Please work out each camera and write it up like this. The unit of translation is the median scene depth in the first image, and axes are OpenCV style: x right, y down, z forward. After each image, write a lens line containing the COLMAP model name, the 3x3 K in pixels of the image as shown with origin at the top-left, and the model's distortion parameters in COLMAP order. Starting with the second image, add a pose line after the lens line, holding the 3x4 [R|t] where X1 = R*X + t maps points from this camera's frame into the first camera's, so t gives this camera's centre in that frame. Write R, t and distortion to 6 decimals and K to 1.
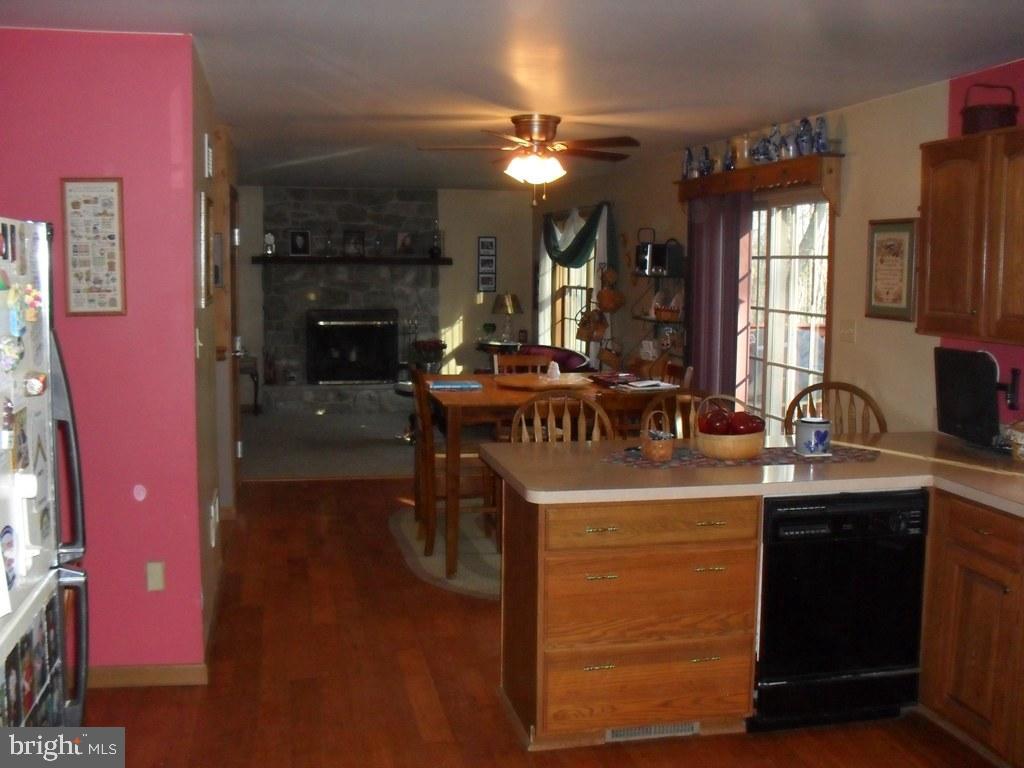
lens RADIAL K [[1057.2, 0, 512.0], [0, 1057.2, 384.0], [0, 0, 1]] dist [-0.002983, -0.000729]
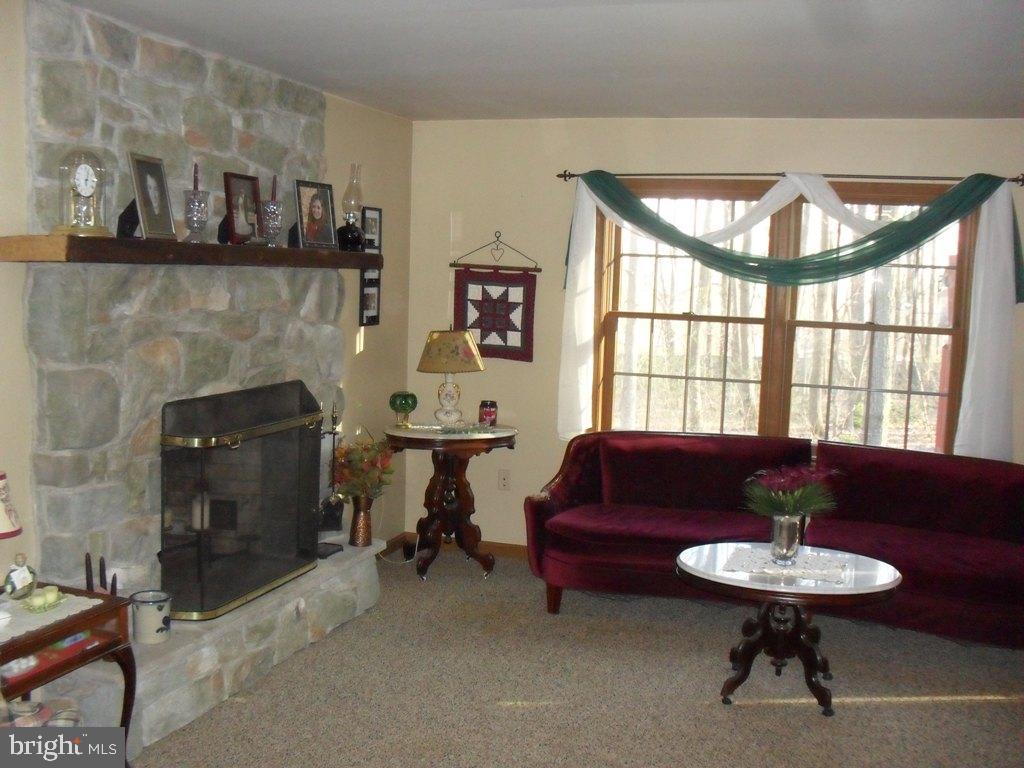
lens RADIAL K [[1075.3, 0, 512.0], [0, 1075.3, 384.0], [0, 0, 1]] dist [-0.209511, 0.286073]
pose [[0.514954, -0.085357, 0.852958, -0.409589], [0.072127, 0.995816, 0.056108, -0.086373], [-0.854178, 0.032628, 0.518956, 0.731123]]
